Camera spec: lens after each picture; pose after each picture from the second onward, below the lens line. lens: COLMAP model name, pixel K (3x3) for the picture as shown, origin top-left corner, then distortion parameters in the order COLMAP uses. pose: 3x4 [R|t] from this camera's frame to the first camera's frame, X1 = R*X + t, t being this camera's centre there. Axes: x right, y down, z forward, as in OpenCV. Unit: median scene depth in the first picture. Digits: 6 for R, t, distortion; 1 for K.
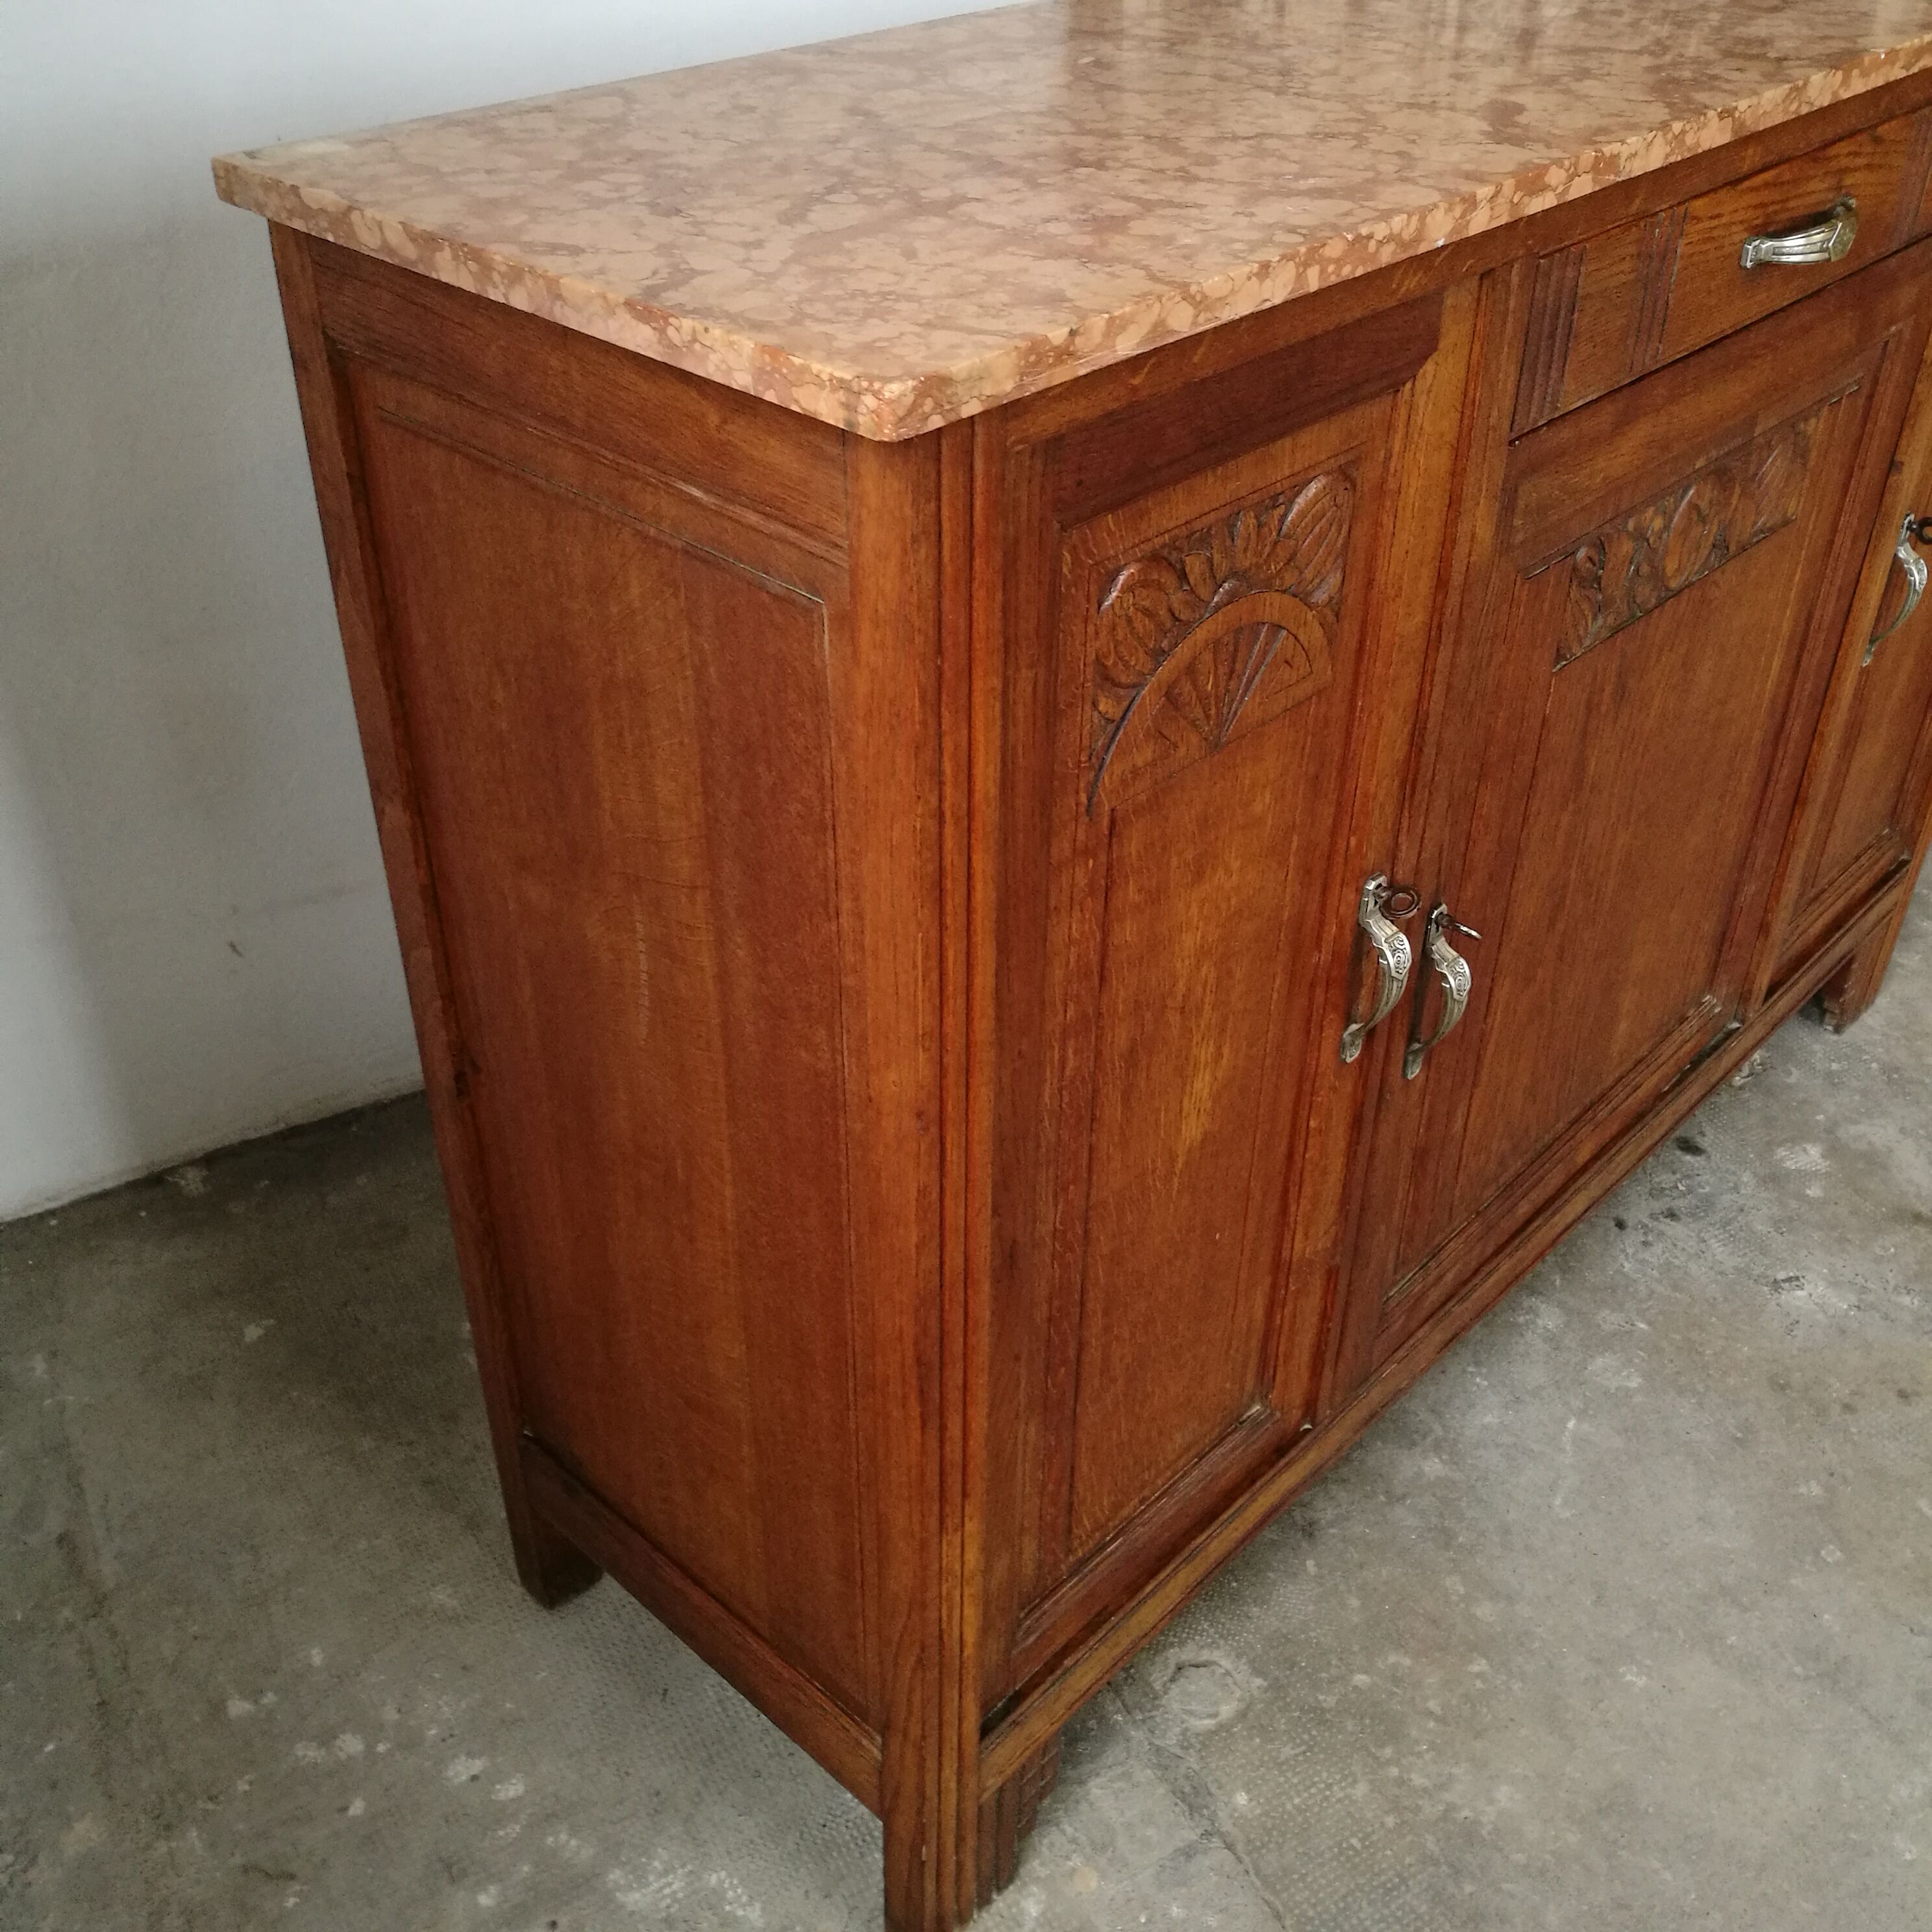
lens RADIAL K [[1995.3, 0, 995.5], [0, 1995.3, 969.1], [0, 0, 1]] dist [-0.018823, 0.028437]
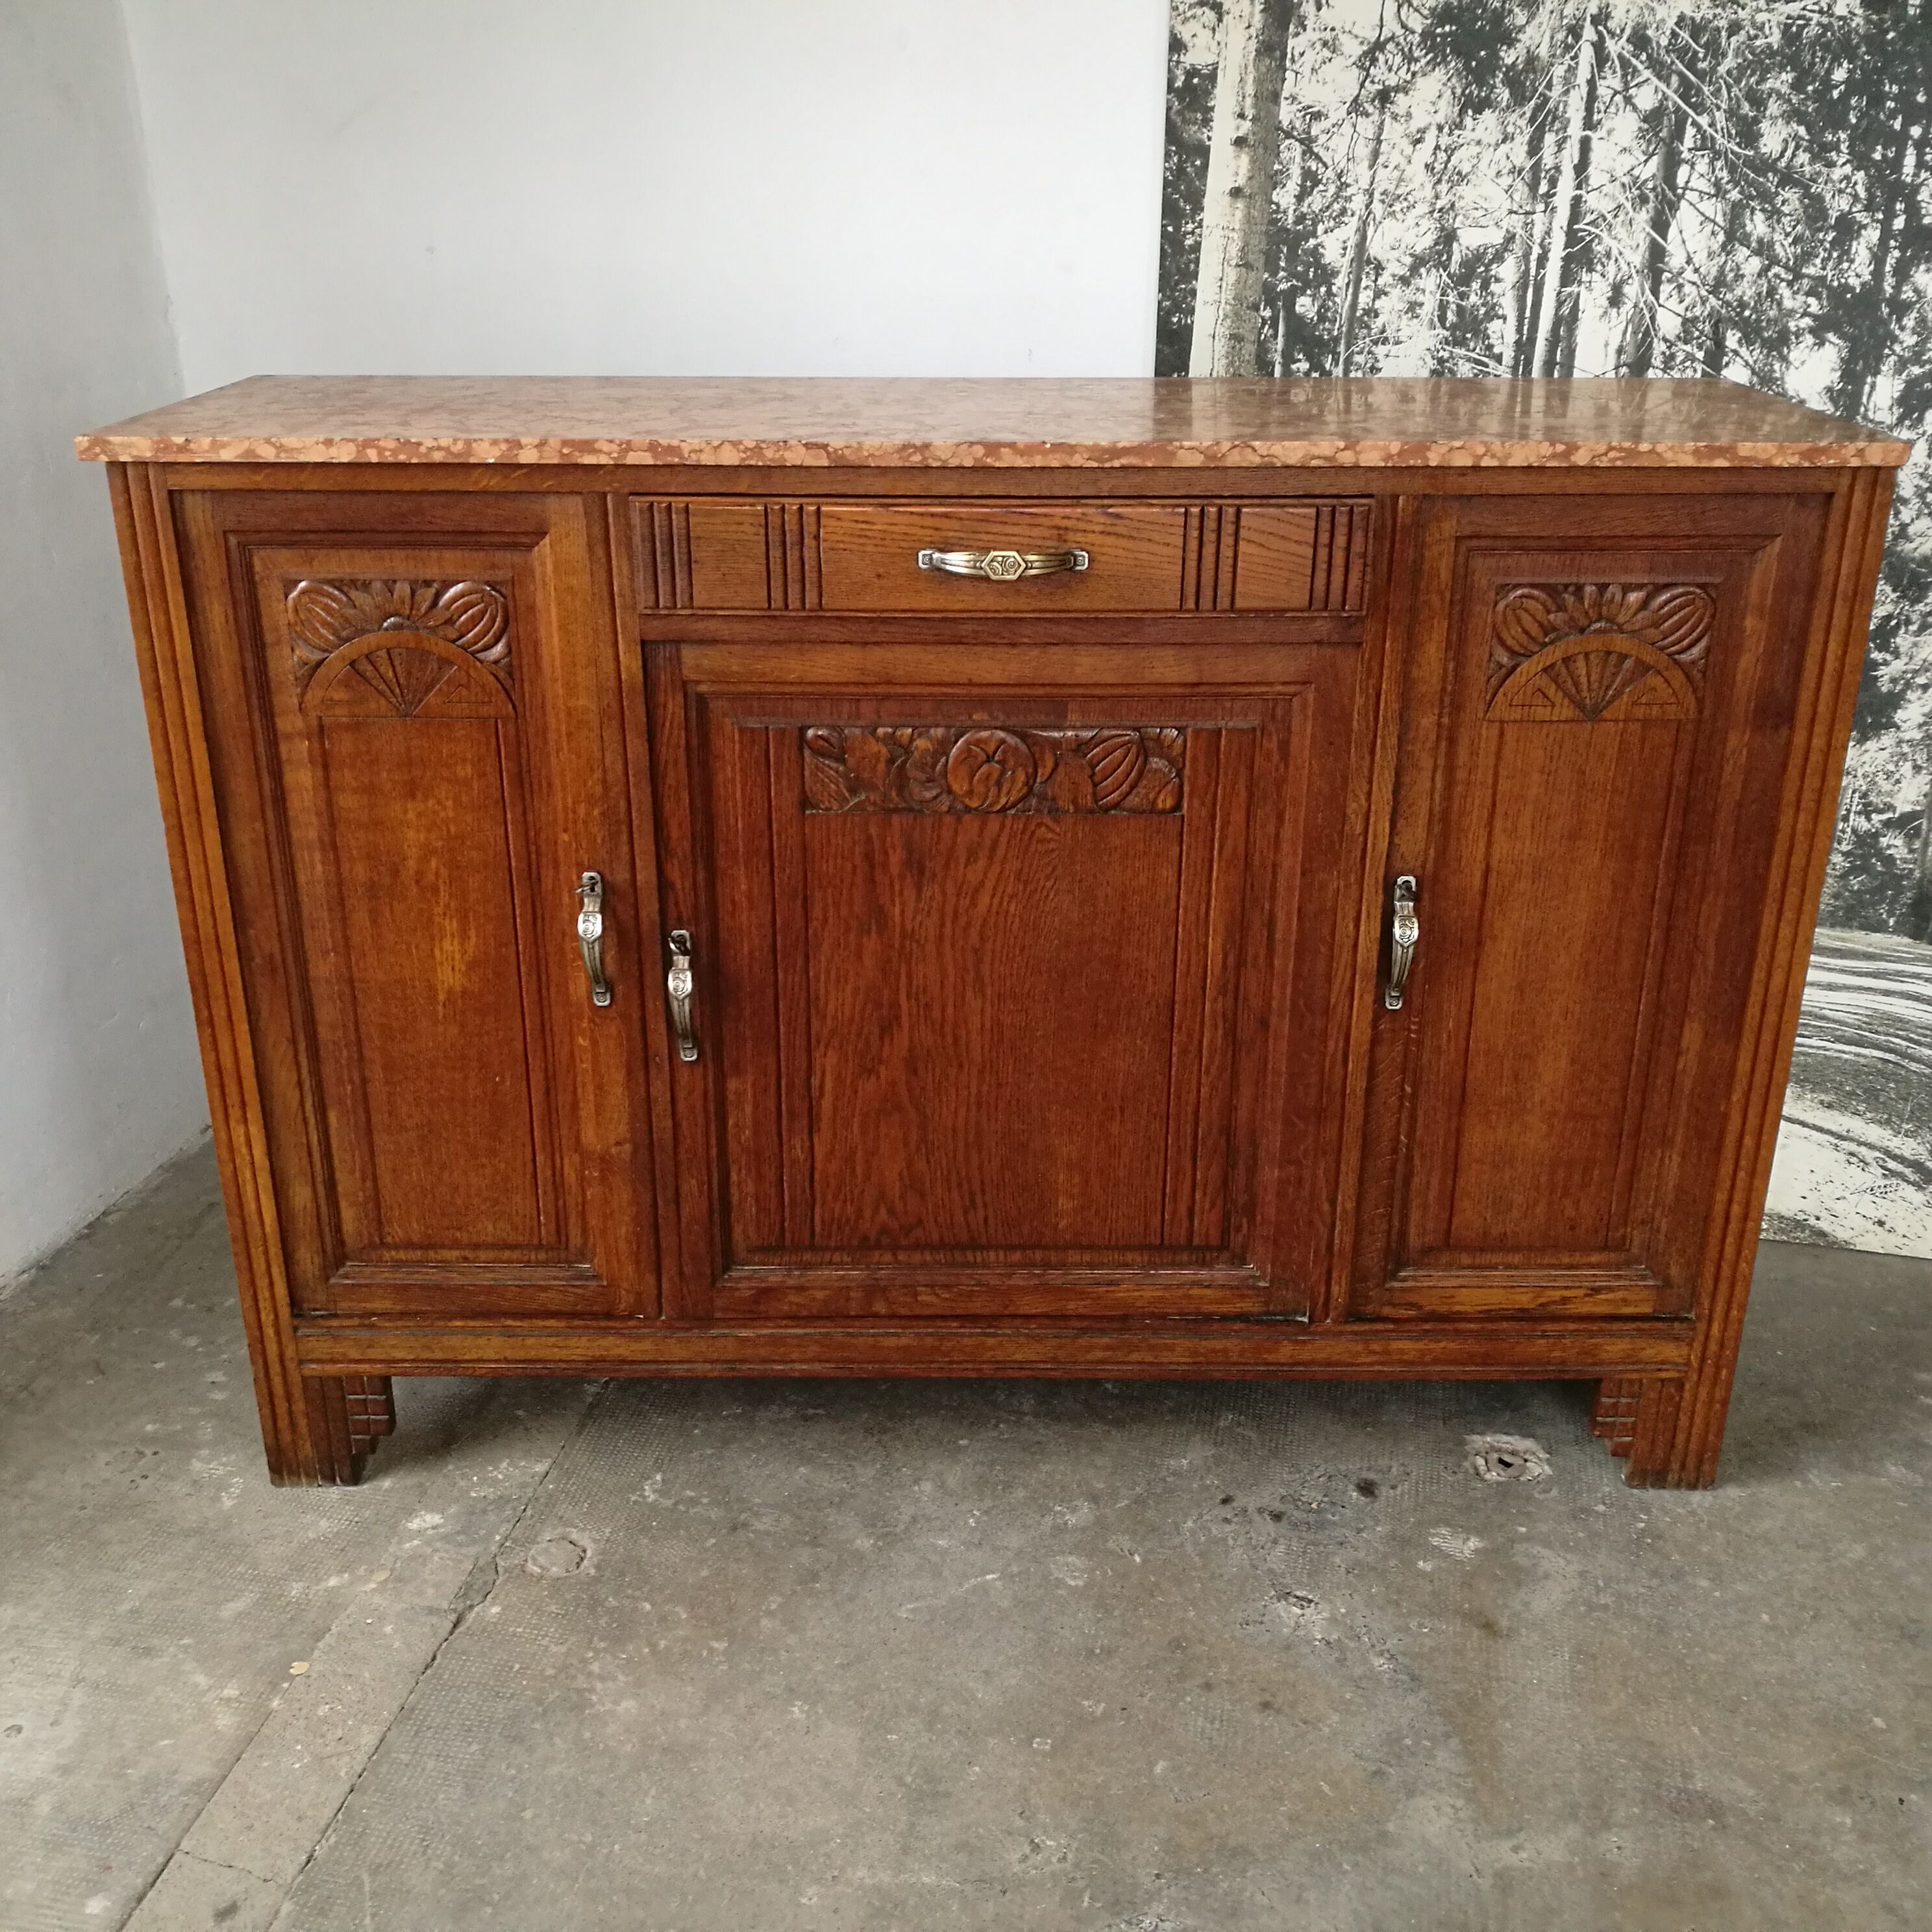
lens RADIAL K [[2055.2, 0, 966.0], [0, 2055.2, 966.0], [0, 0, 1]] dist [-0.002544, 0.060624]
pose [[0.693378, 0.268343, -0.668744, 2.007976], [-0.413910, 0.908008, -0.064807, 0.006639], [0.589834, 0.321736, 0.740663, -0.015215]]
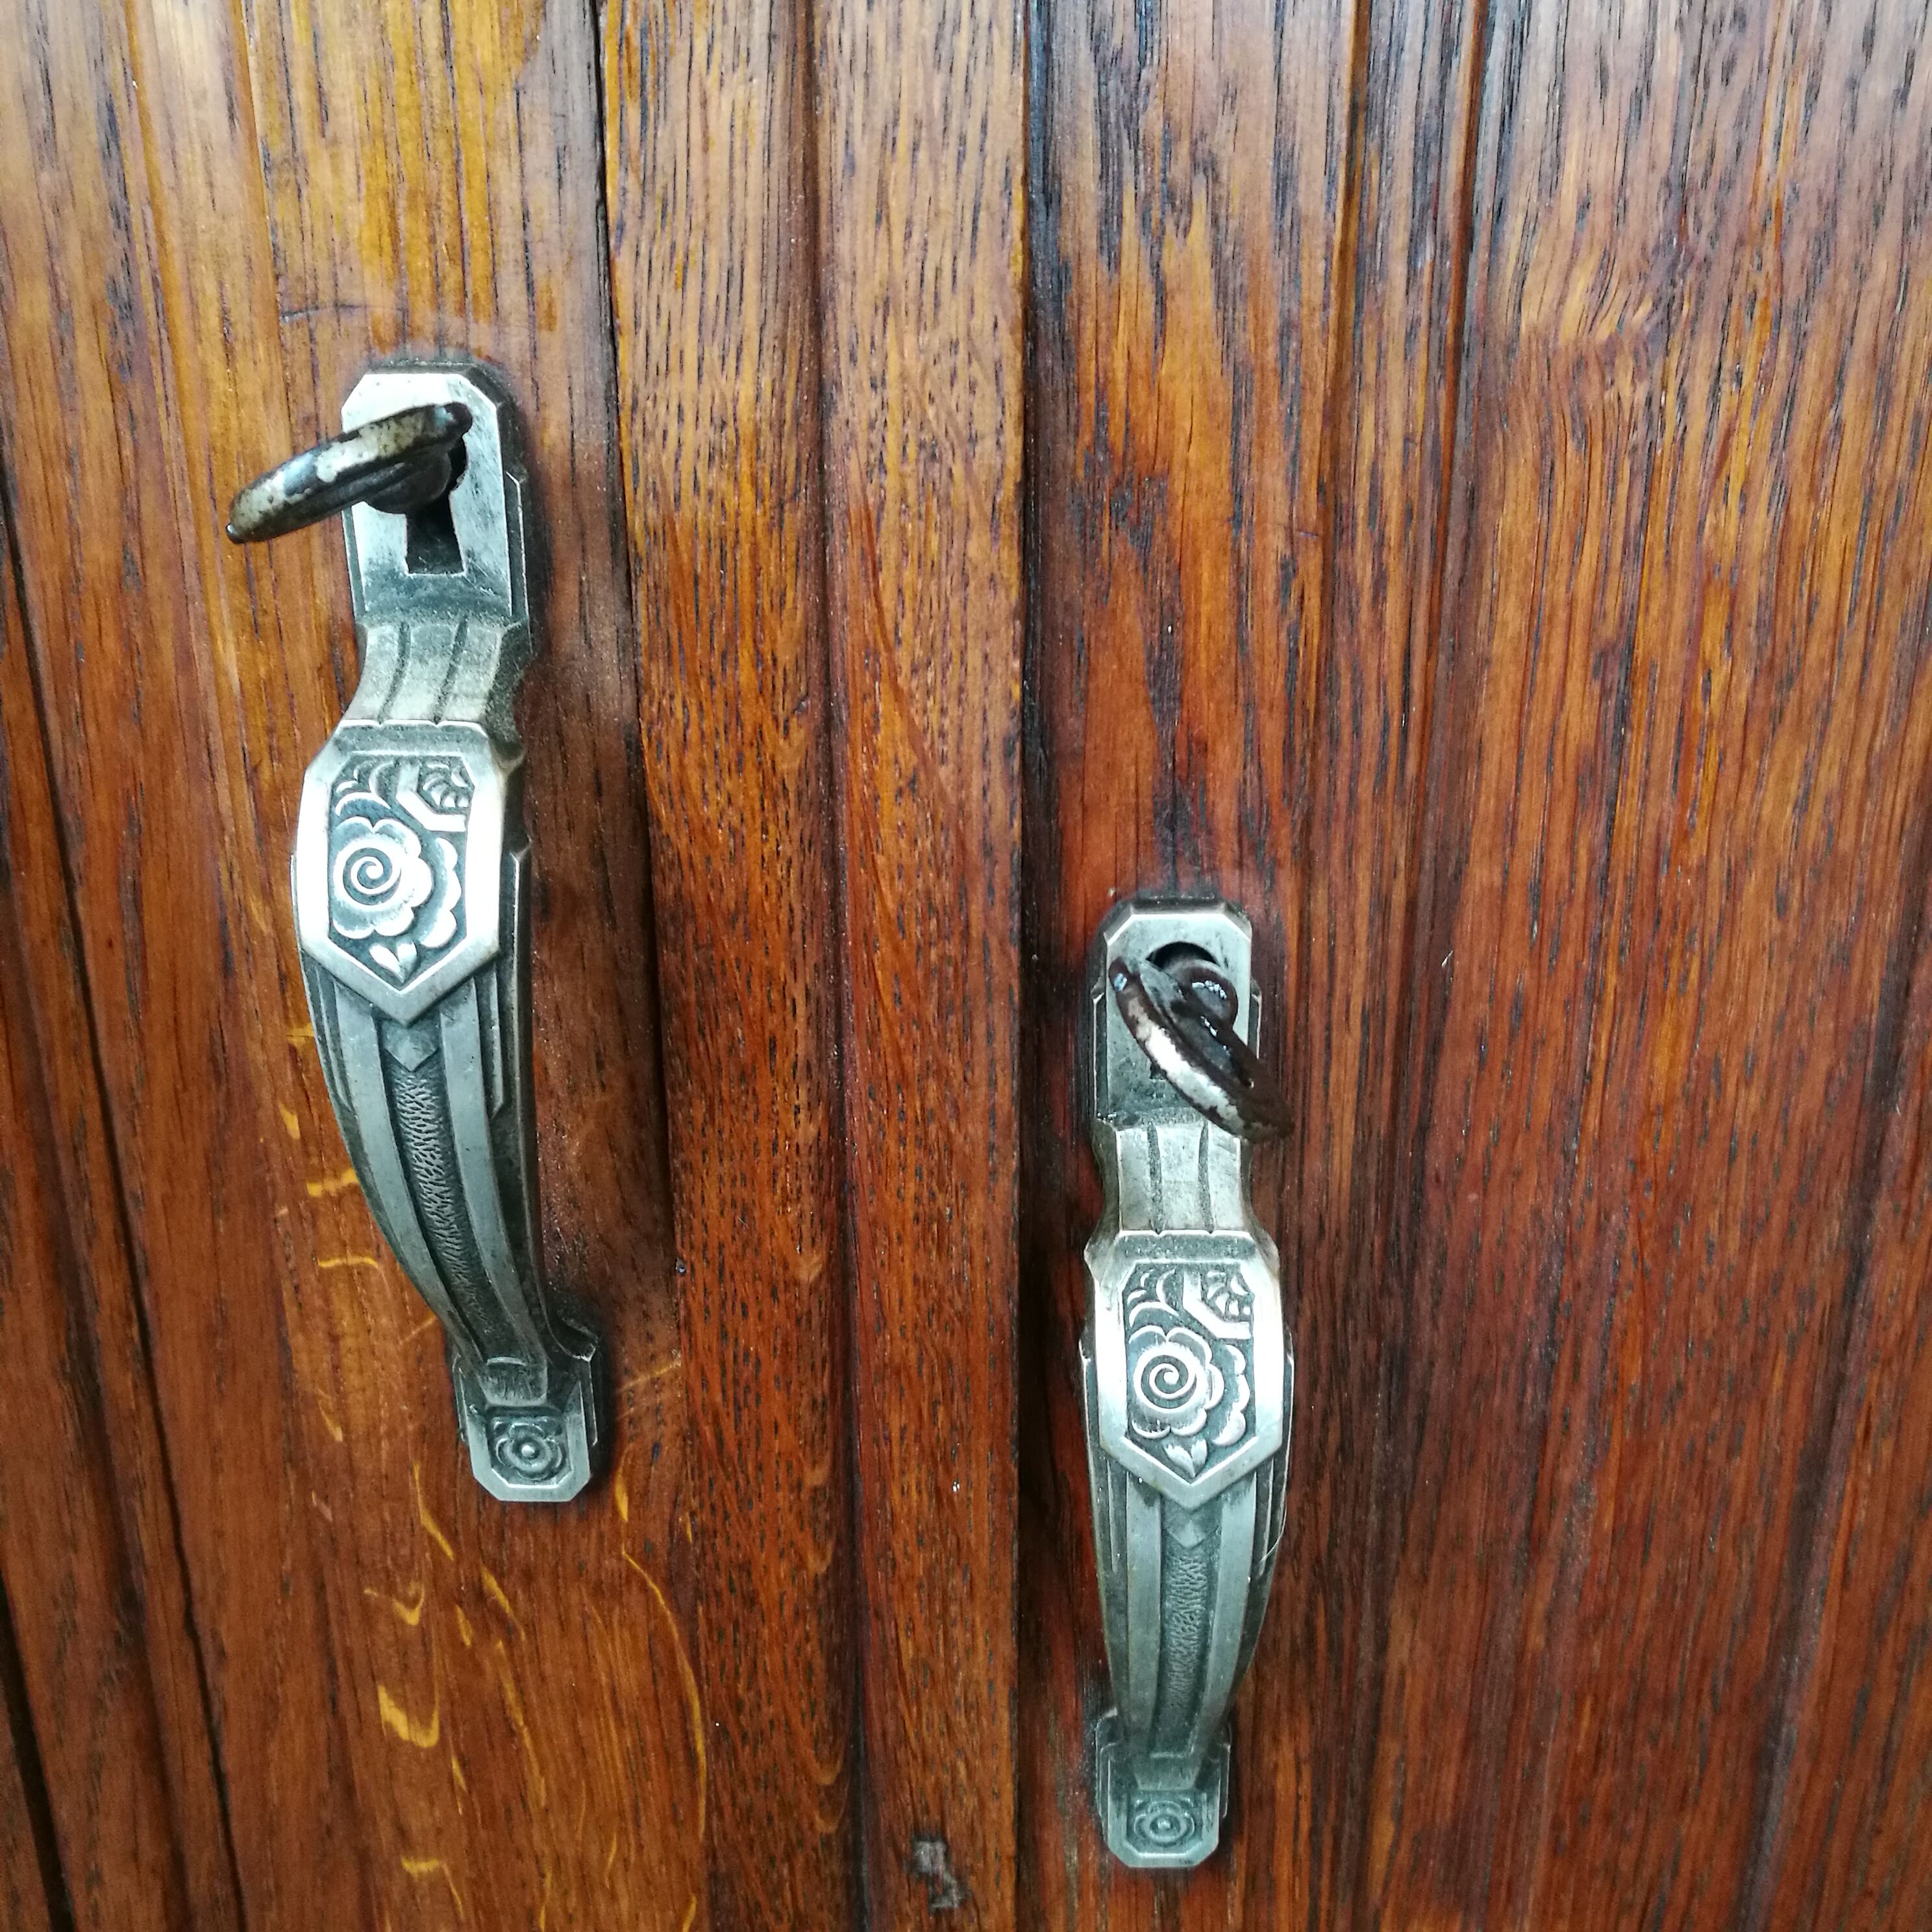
lens RADIAL K [[1995.3, 0, 995.5], [0, 1995.3, 969.1], [0, 0, 1]] dist [-0.018823, 0.028437]
pose [[0.687770, 0.238115, -0.685765, 0.475226], [-0.414125, 0.904571, -0.101246, -0.001920], [0.596216, 0.353627, 0.720746, 1.227002]]
